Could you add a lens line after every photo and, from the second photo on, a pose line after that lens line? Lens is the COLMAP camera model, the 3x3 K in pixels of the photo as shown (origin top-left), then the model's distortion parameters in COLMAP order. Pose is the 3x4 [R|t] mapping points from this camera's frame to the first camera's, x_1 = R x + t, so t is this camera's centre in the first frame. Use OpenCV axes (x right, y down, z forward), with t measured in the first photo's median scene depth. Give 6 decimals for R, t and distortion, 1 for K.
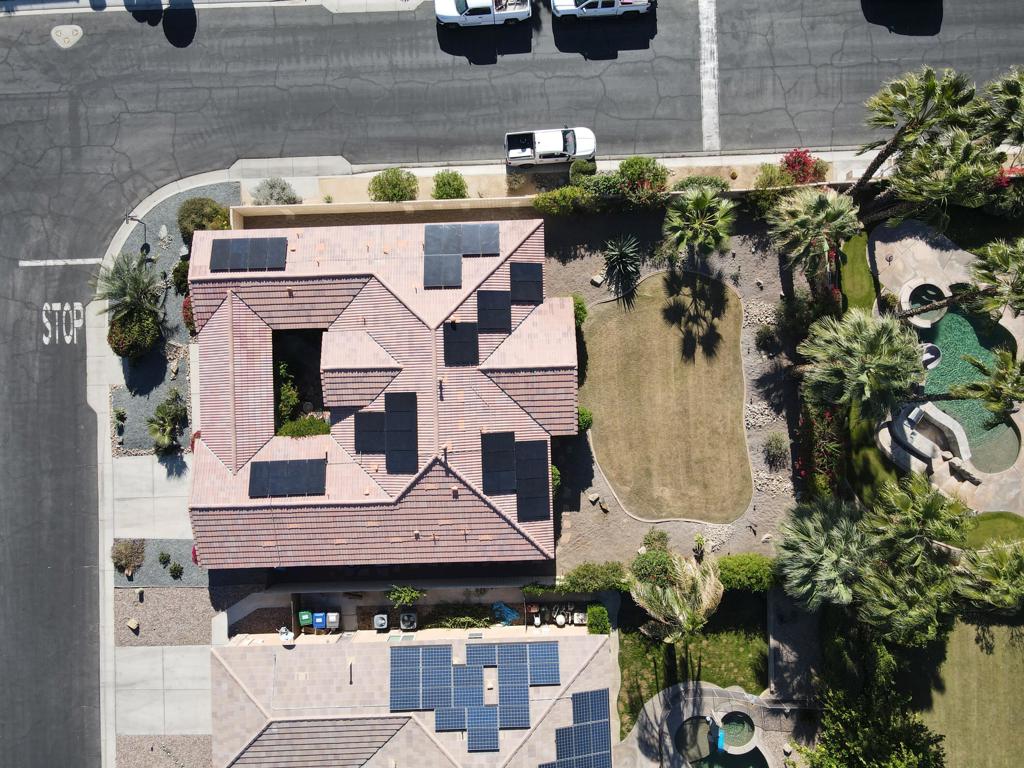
lens RADIAL K [[738.9, 0, 502.5], [0, 738.9, 377.2], [0, 0, 1]] dist [-0.001317, 0.021028]
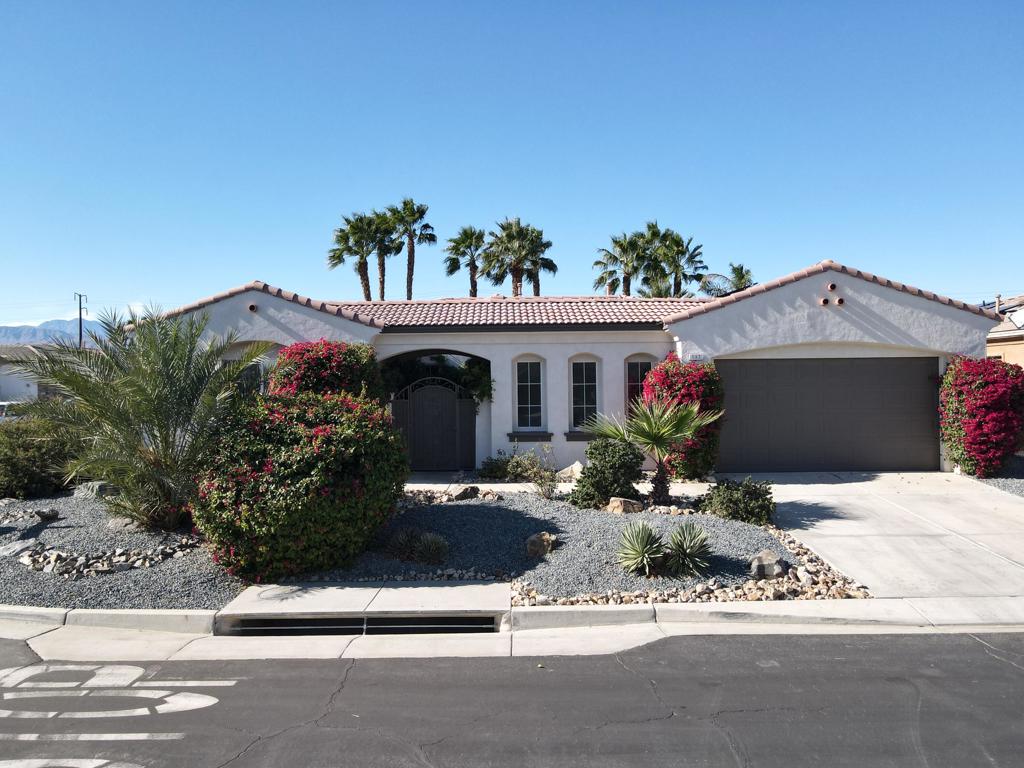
lens RADIAL K [[738.9, 0, 505.5], [0, 738.9, 381.4], [0, 0, 1]] dist [-0.001317, 0.021028]
pose [[0.035298, 0.010878, 0.999318, -0.755621], [0.999180, 0.019480, -0.035506, 0.014551], [-0.019853, 0.999751, -0.010182, 0.974065]]
